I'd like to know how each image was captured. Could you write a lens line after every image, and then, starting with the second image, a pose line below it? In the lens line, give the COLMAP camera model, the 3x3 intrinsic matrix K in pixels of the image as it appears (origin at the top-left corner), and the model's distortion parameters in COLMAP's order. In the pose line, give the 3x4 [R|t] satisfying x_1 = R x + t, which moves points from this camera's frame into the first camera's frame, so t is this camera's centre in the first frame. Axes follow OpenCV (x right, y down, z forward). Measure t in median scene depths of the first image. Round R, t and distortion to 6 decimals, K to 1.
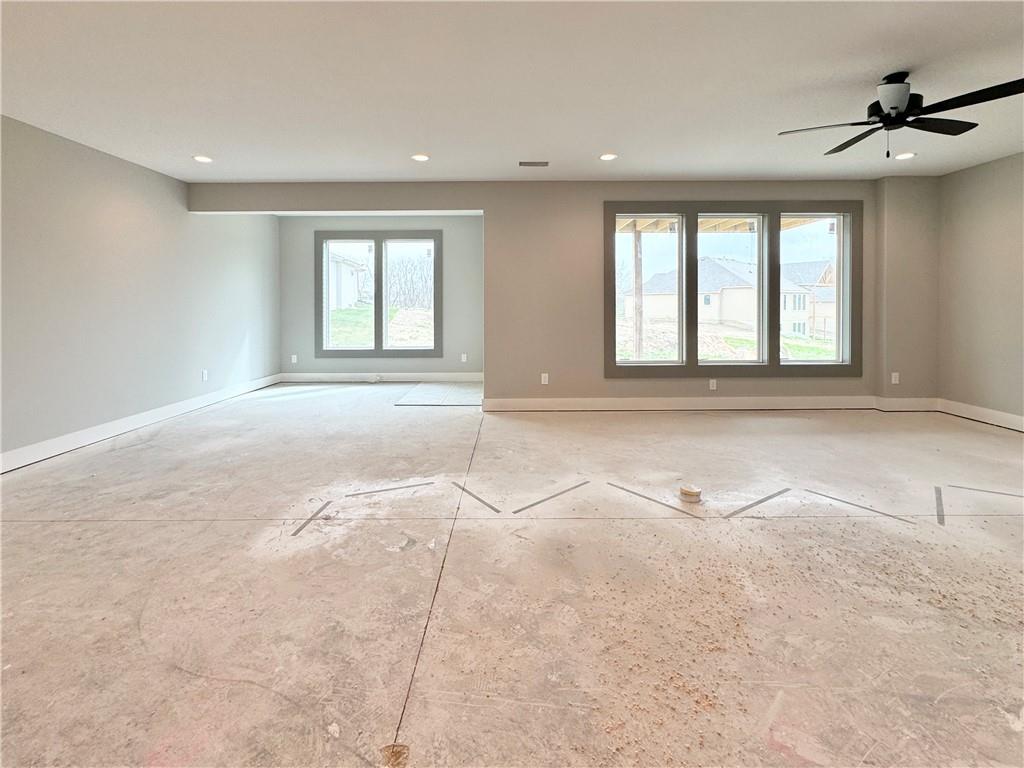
lens RADIAL K [[458.0, 0, 518.2], [0, 458.0, 344.9], [0, 0, 1]] dist [0.000369, -0.000076]
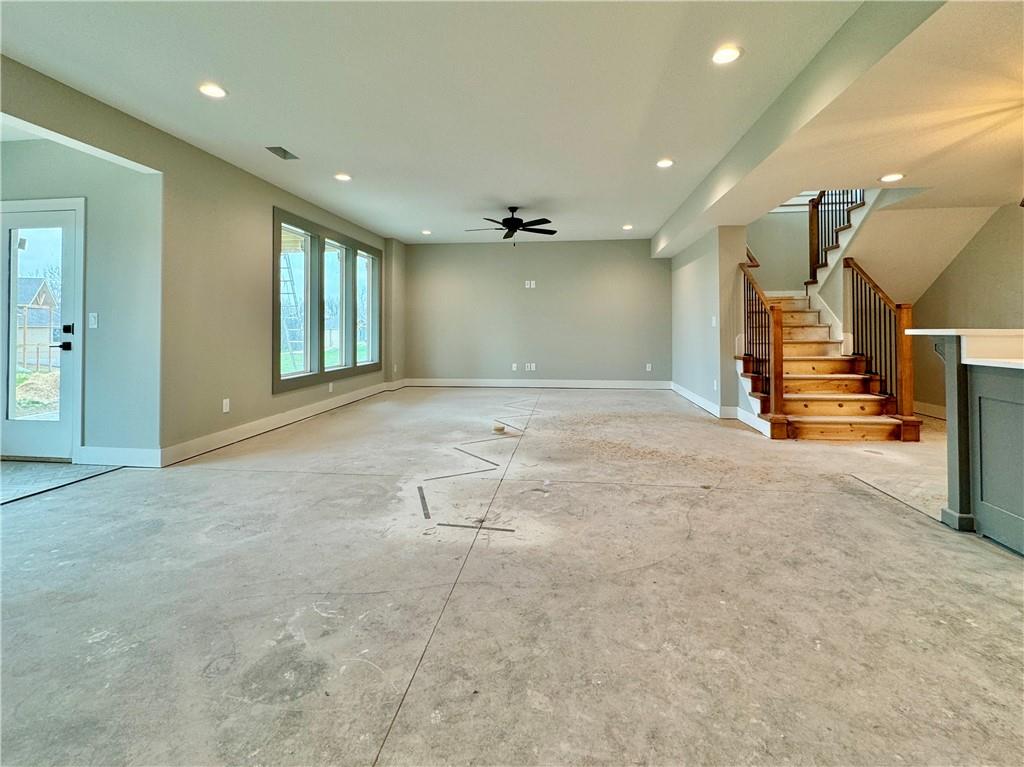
lens RADIAL K [[458.0, 0, 518.2], [0, 458.0, 344.4], [0, 0, 1]] dist [0.000369, -0.000076]
pose [[0.137402, -0.032411, 0.989985, -1.402920], [0.091040, 0.995647, 0.019961, -0.003067], [-0.986323, 0.087386, 0.139754, 0.788206]]
